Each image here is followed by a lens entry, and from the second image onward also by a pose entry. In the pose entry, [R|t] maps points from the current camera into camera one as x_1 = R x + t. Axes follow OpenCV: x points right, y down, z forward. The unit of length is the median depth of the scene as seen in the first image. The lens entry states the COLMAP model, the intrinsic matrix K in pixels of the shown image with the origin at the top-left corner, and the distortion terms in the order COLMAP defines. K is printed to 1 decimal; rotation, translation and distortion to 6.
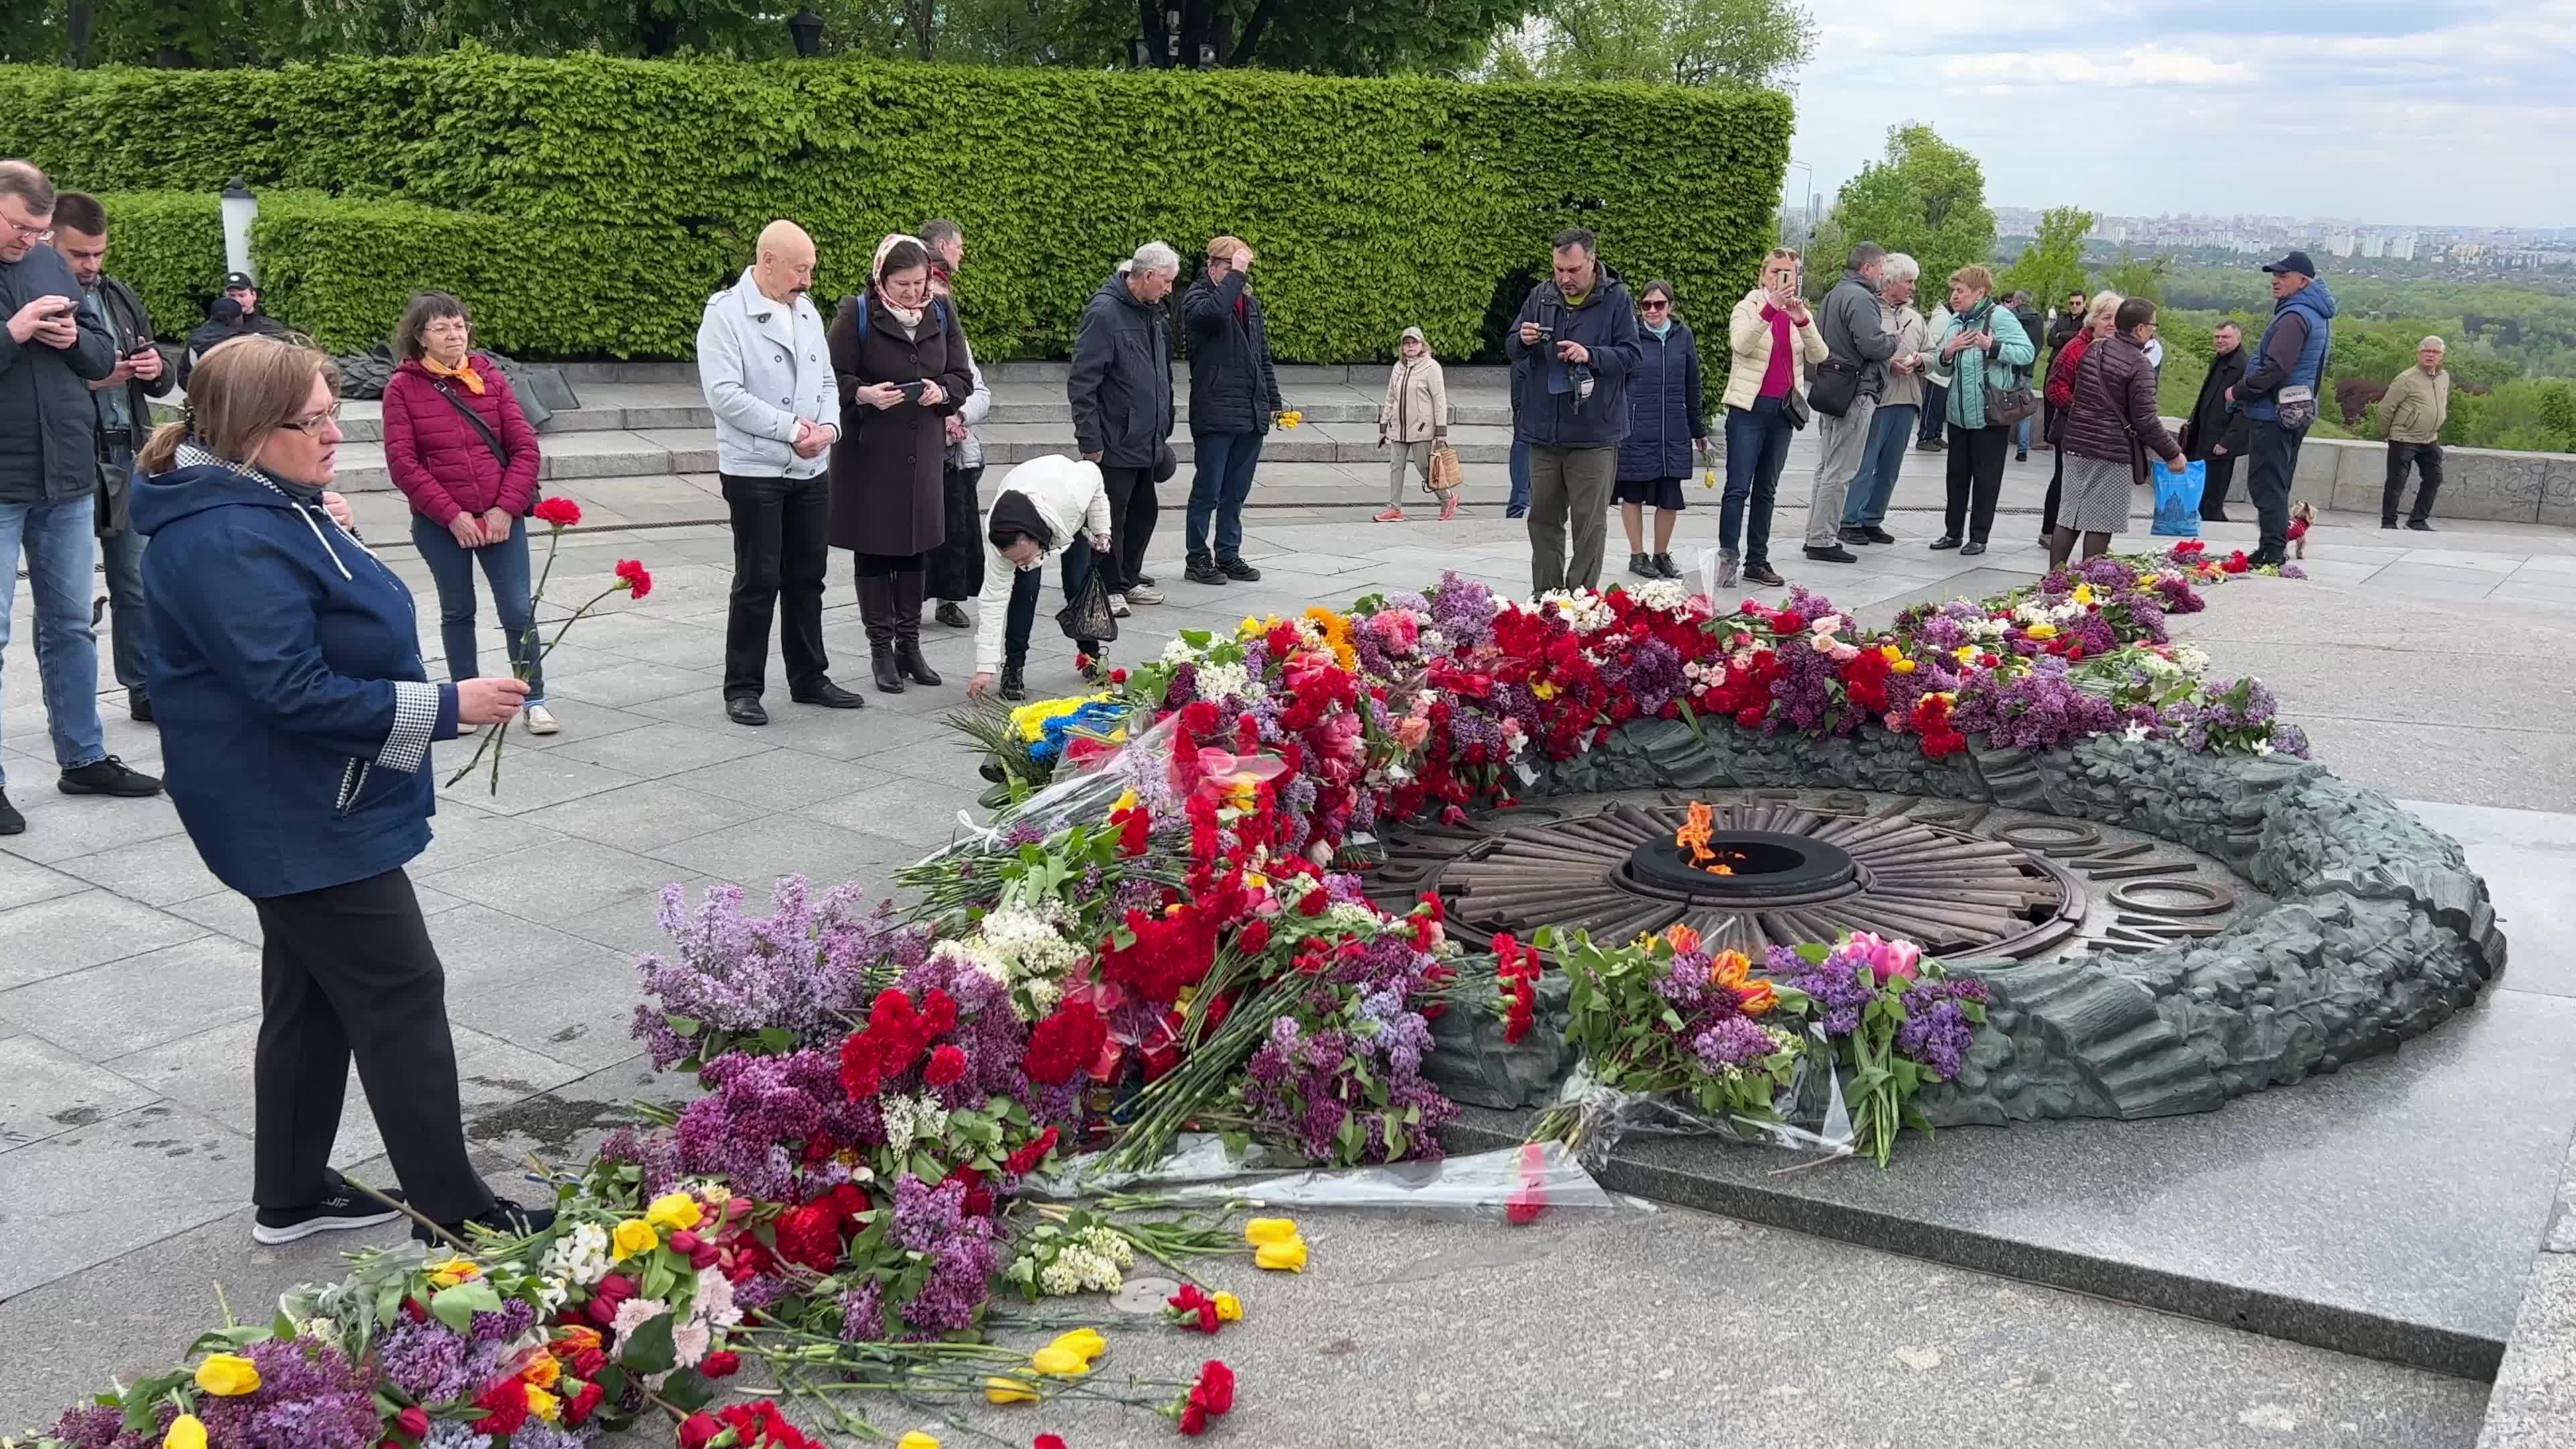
lens RADIAL K [[2080.1, 0, 1288.0], [0, 2080.1, 724.5], [0, 0, 1]] dist [0.066323, -0.097435]
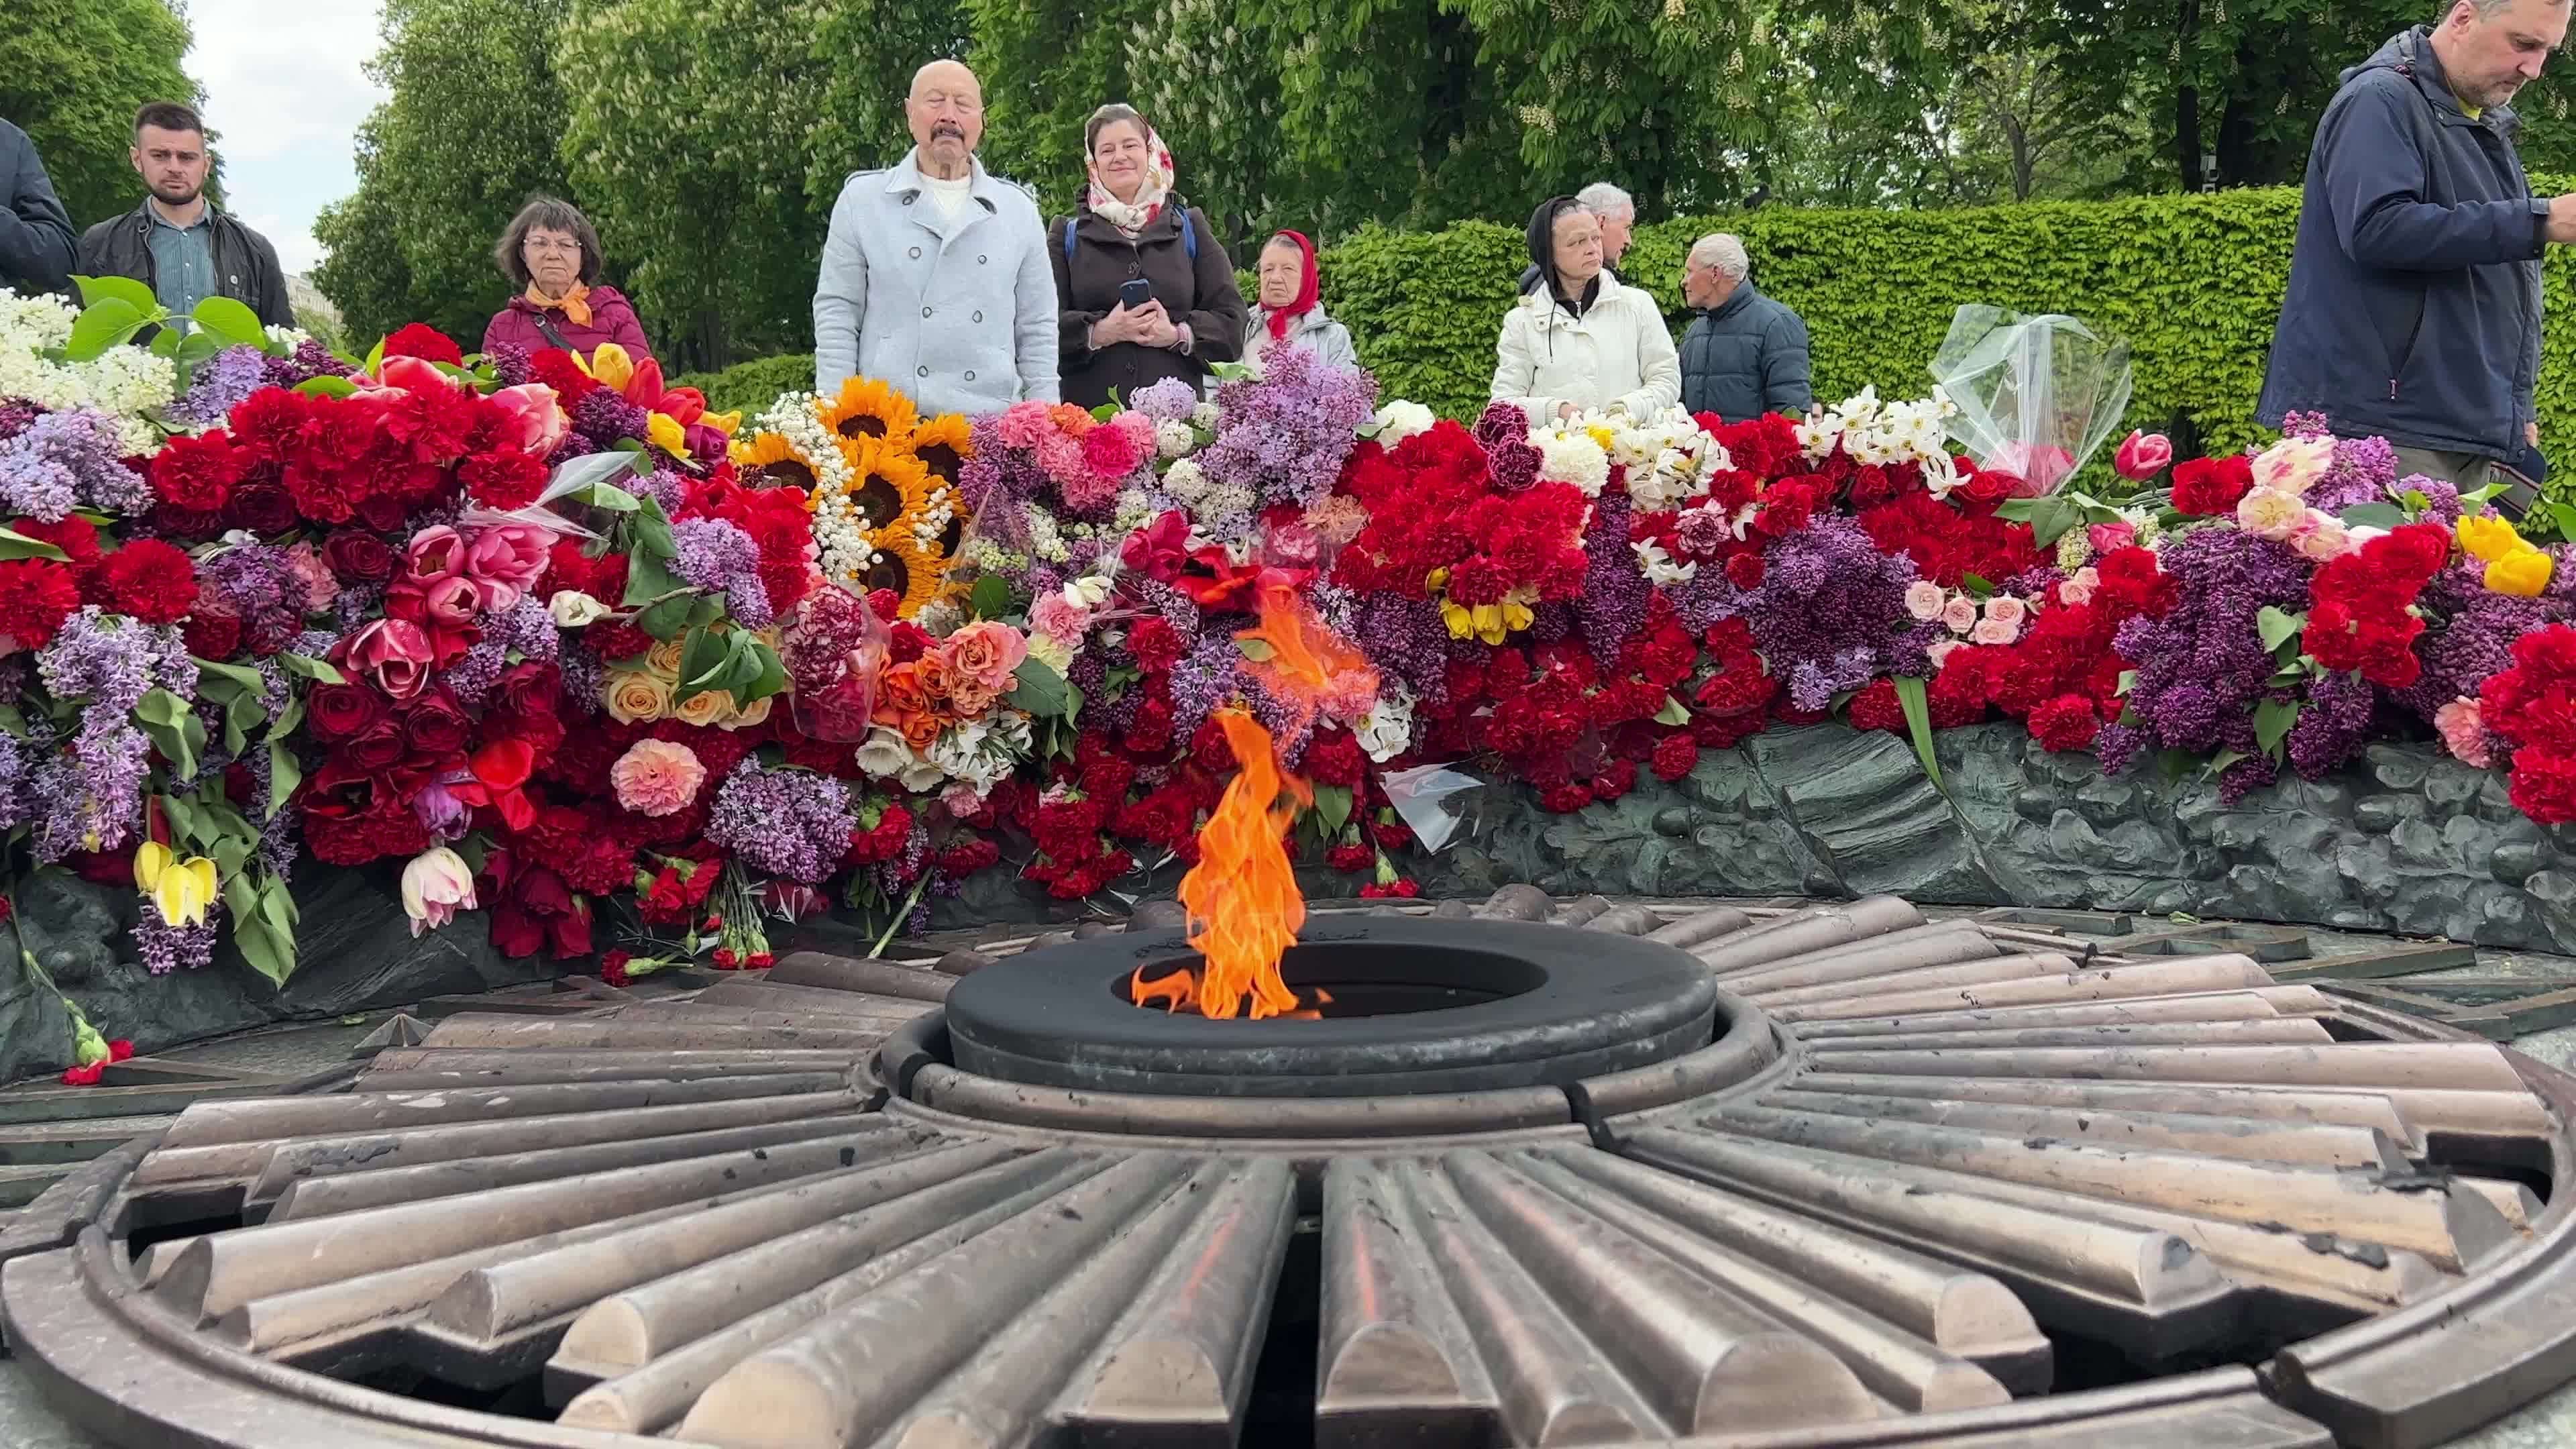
lens RADIAL K [[2109.1, 0, 1277.9], [0, 2109.1, 714.3], [0, 0, 1]] dist [0.037552, -0.110079]
pose [[0.862455, 0.026524, -0.505439, 0.079472], [-0.094941, 0.989377, -0.110083, 0.013566], [0.497150, 0.142929, 0.855811, 0.166507]]
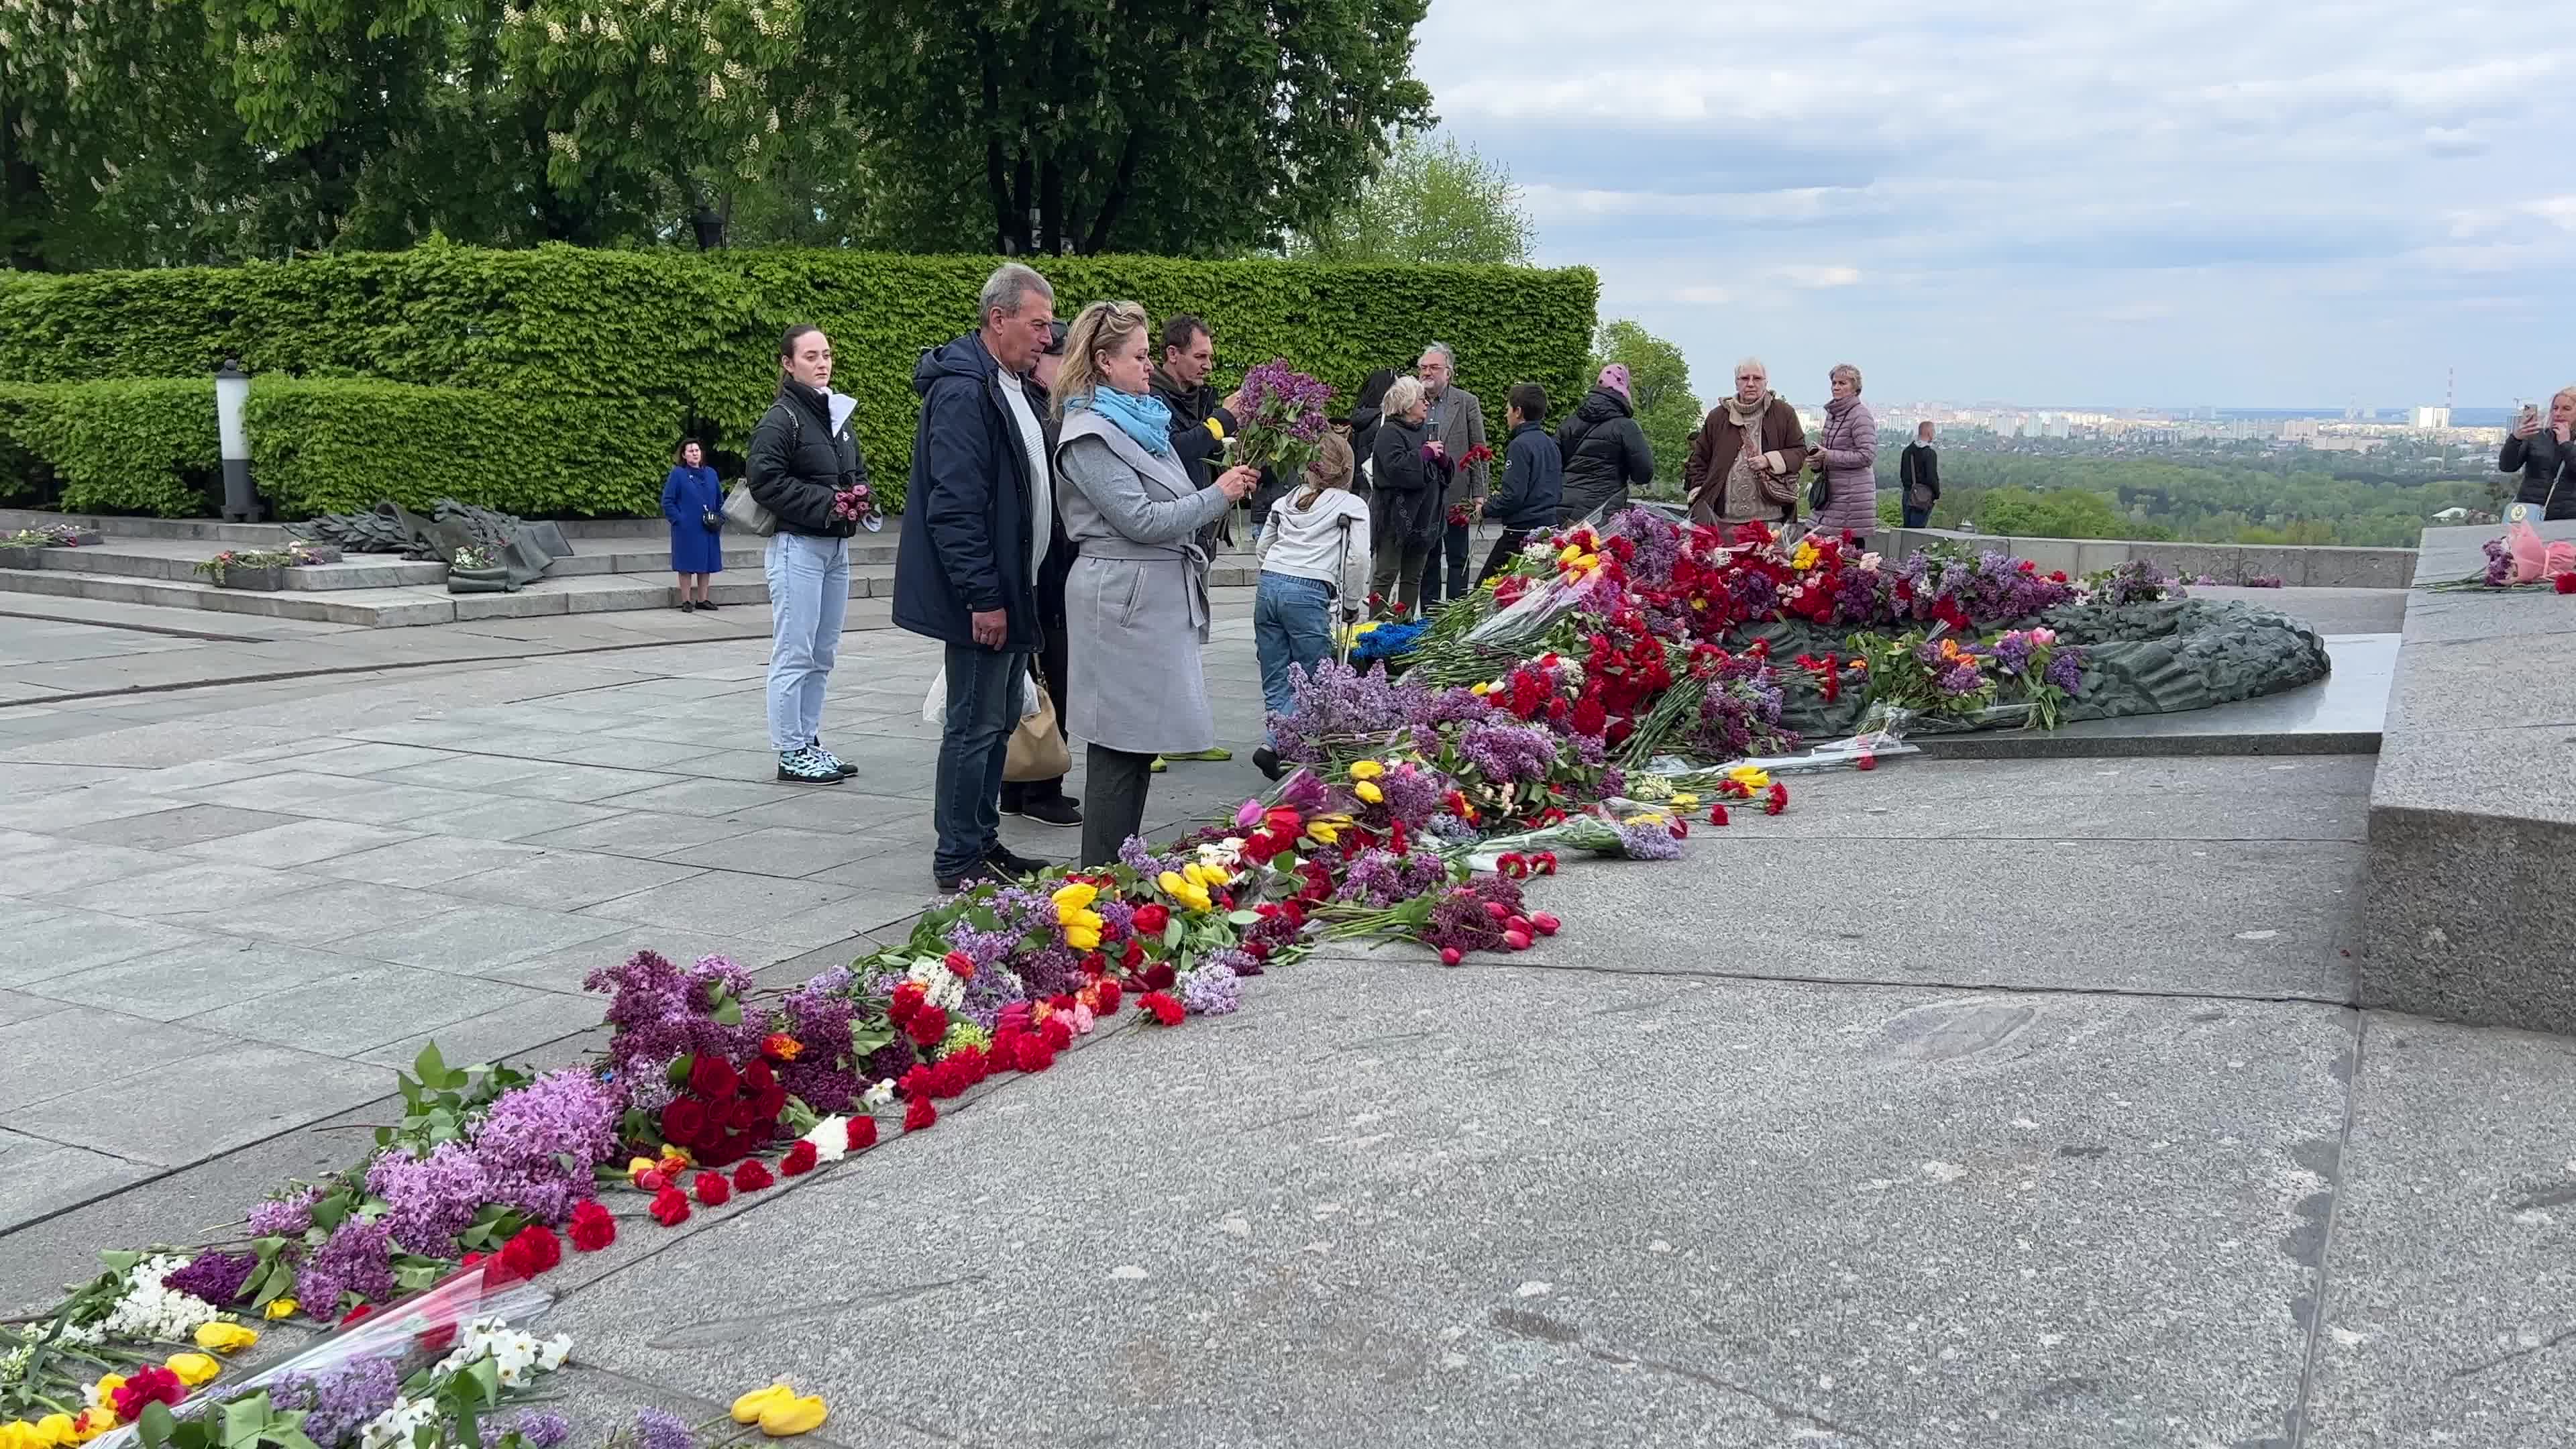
lens RADIAL K [[2080.1, 0, 1288.0], [0, 2080.1, 724.5], [0, 0, 1]] dist [0.066323, -0.097435]
pose [[0.991567, -0.040700, 0.123040, -0.095137], [0.051893, 0.994663, -0.089178, 0.051386], [-0.118753, 0.094811, 0.988387, -0.118031]]
